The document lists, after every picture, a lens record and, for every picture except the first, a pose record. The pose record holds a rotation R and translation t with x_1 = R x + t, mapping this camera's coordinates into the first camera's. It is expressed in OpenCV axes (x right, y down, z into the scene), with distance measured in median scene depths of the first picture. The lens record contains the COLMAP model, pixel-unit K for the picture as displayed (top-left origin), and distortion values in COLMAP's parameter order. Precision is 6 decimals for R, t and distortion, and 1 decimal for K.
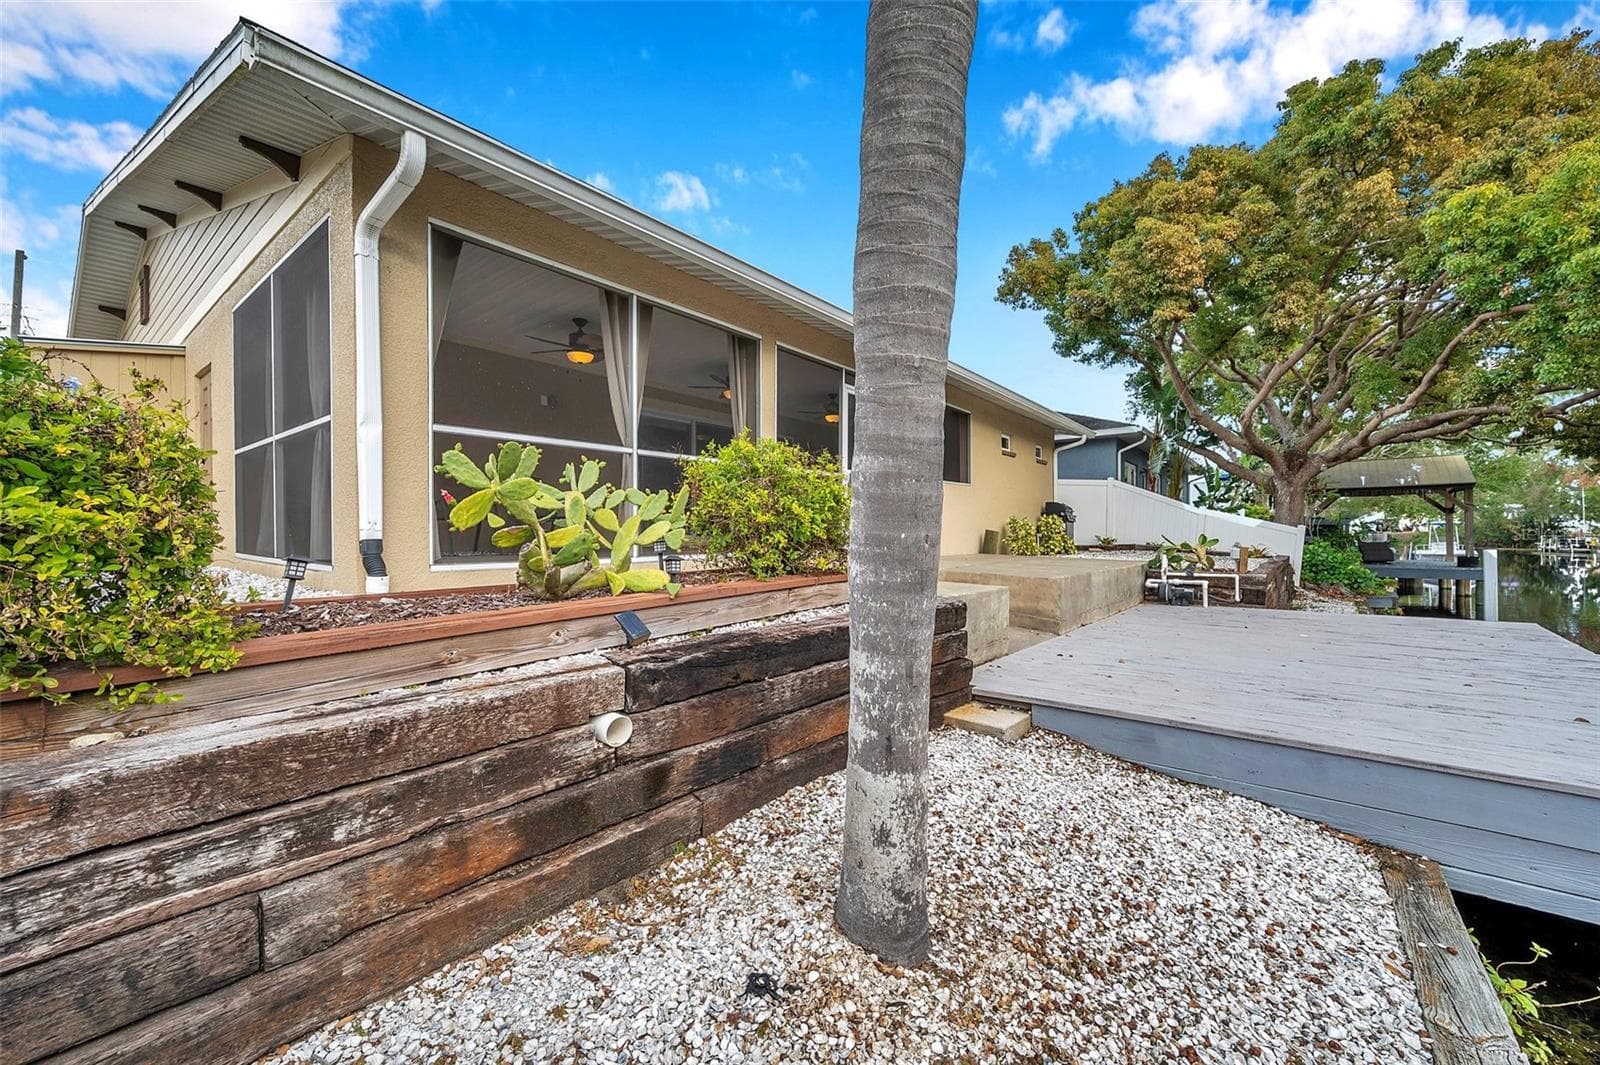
lens RADIAL K [[639.7, 0, 800.0], [0, 639.7, 532.5], [0, 0, 1]] dist [0.000194, -0.000116]
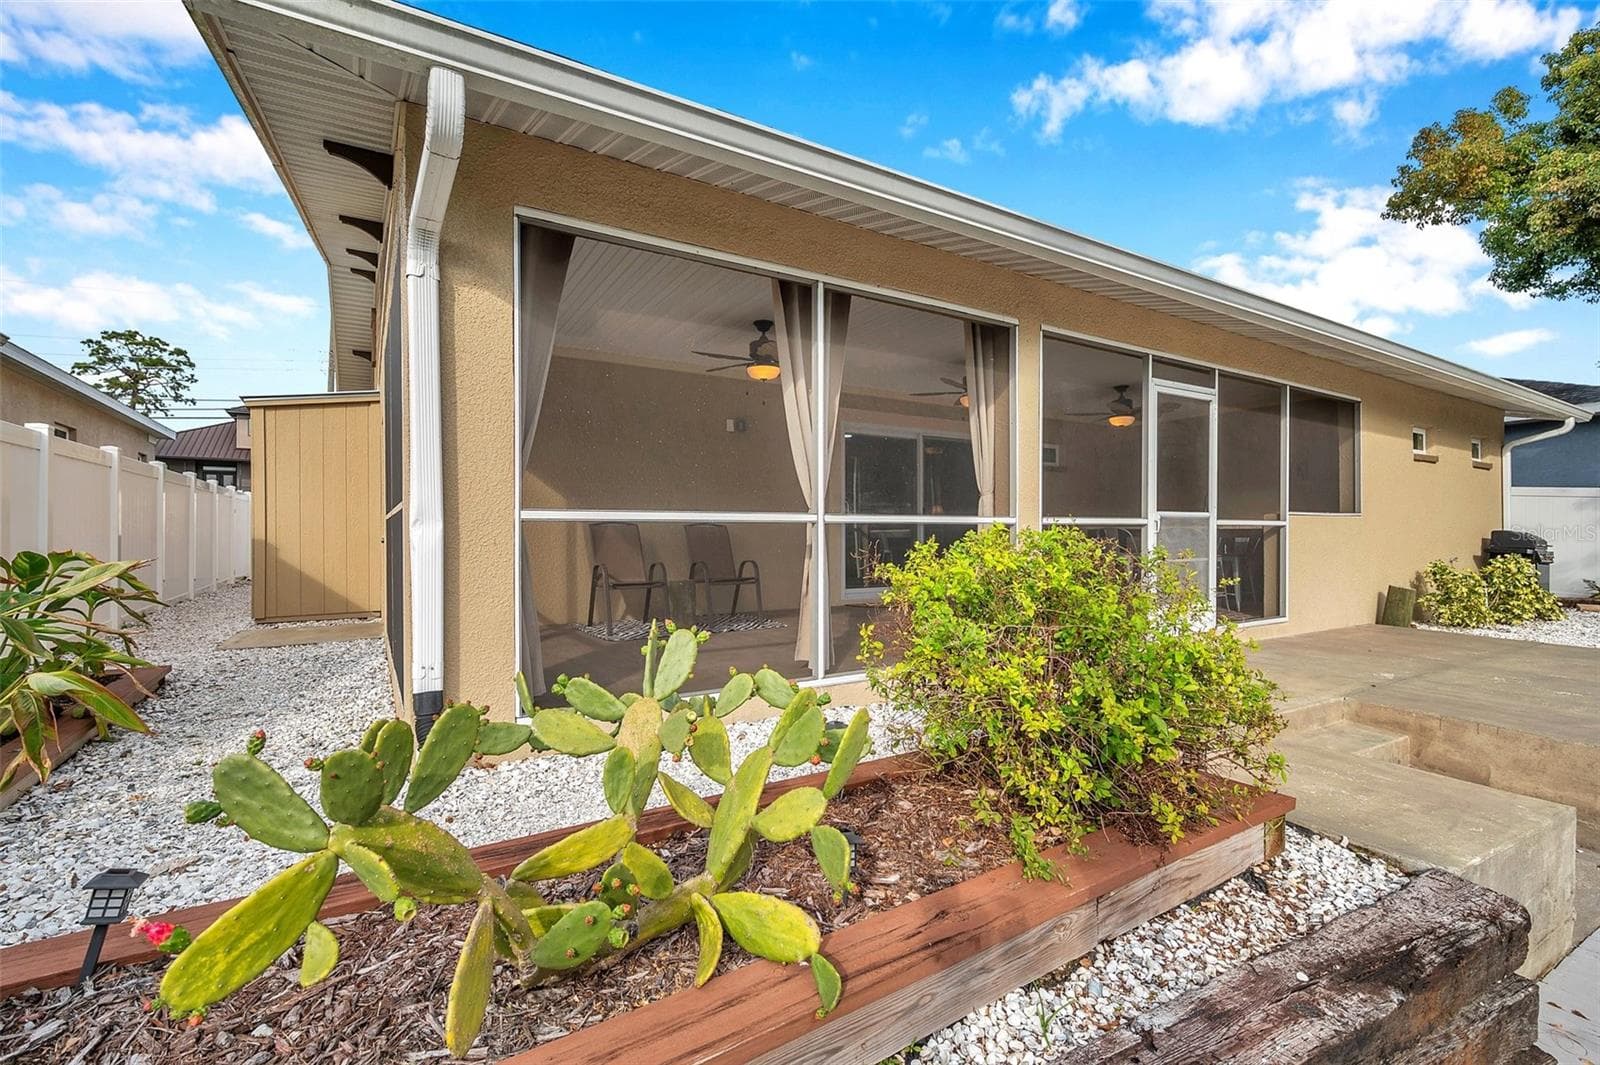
lens RADIAL K [[713.6, 0, 792.8], [0, 713.6, 532.2], [0, 0, 1]] dist [0.000829, -0.000474]
pose [[0.938493, 0.000981, -0.345298, -0.023733], [-0.001437, 0.999998, -0.001063, -0.087586], [0.345296, 0.001494, 0.938493, 0.233178]]
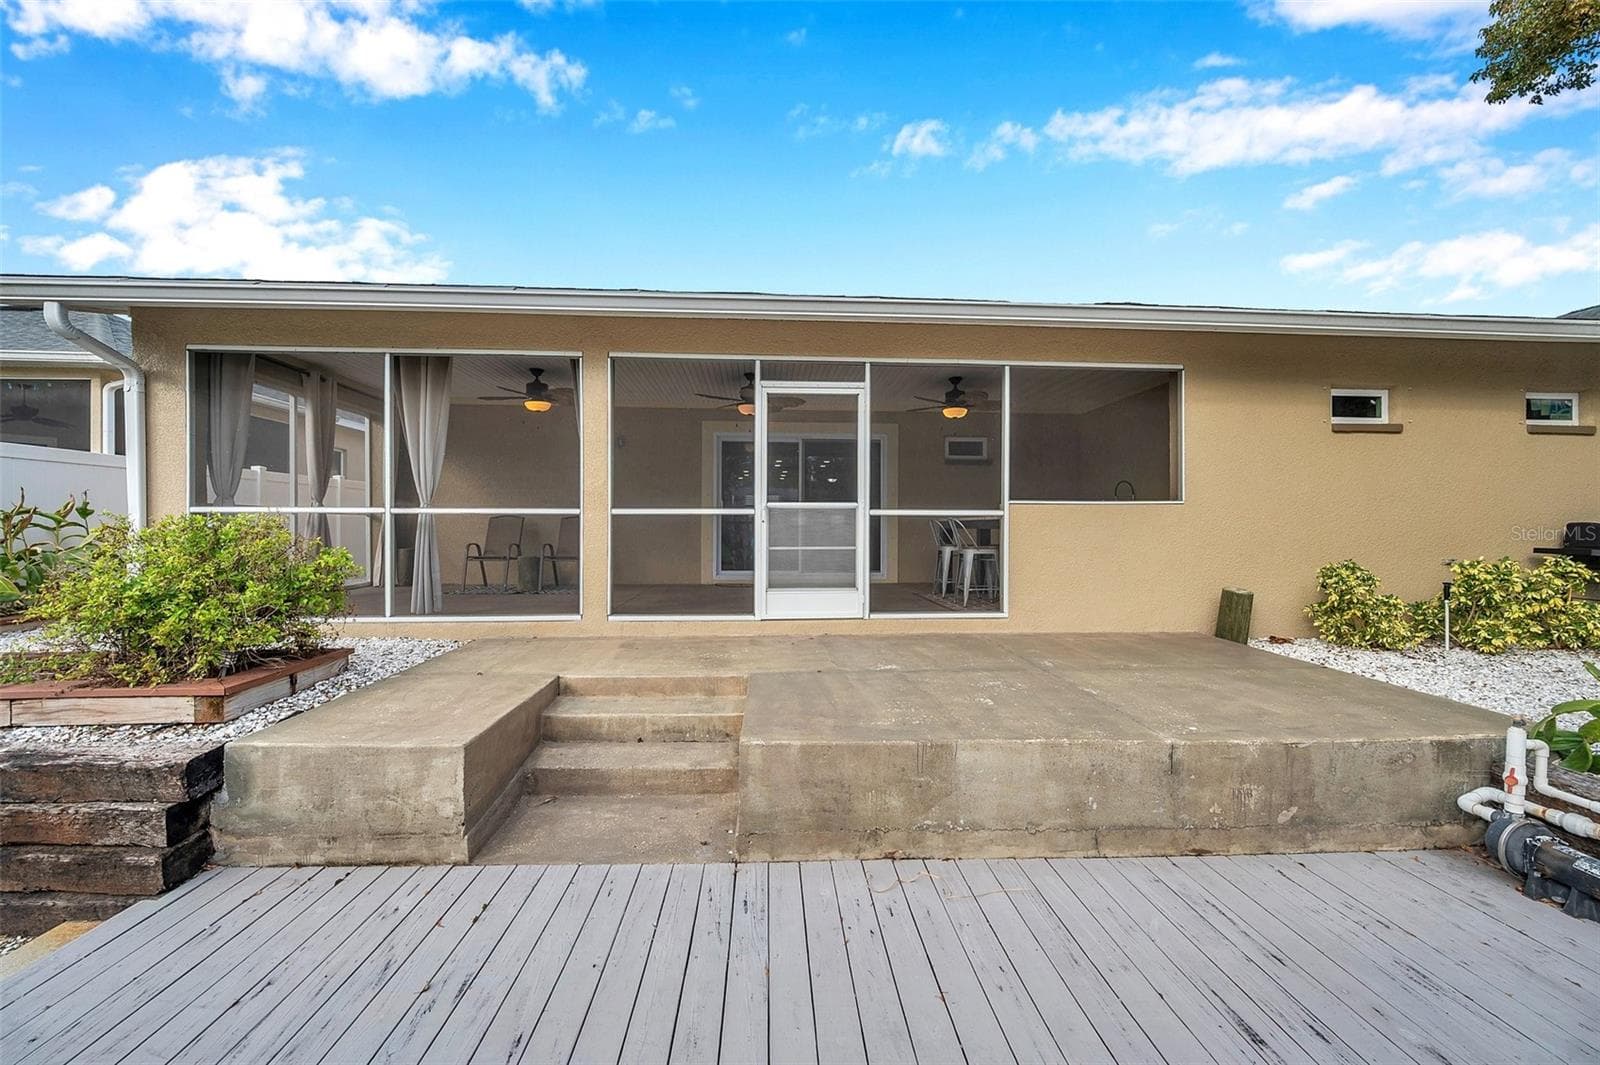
lens RADIAL K [[639.7, 0, 800.0], [0, 639.7, 532.5], [0, 0, 1]] dist [0.000194, -0.000116]
pose [[0.665156, 0.006483, -0.746676, 0.731288], [-0.005374, 0.999978, 0.003895, -0.078504], [0.746685, 0.001422, 0.665176, 0.651733]]
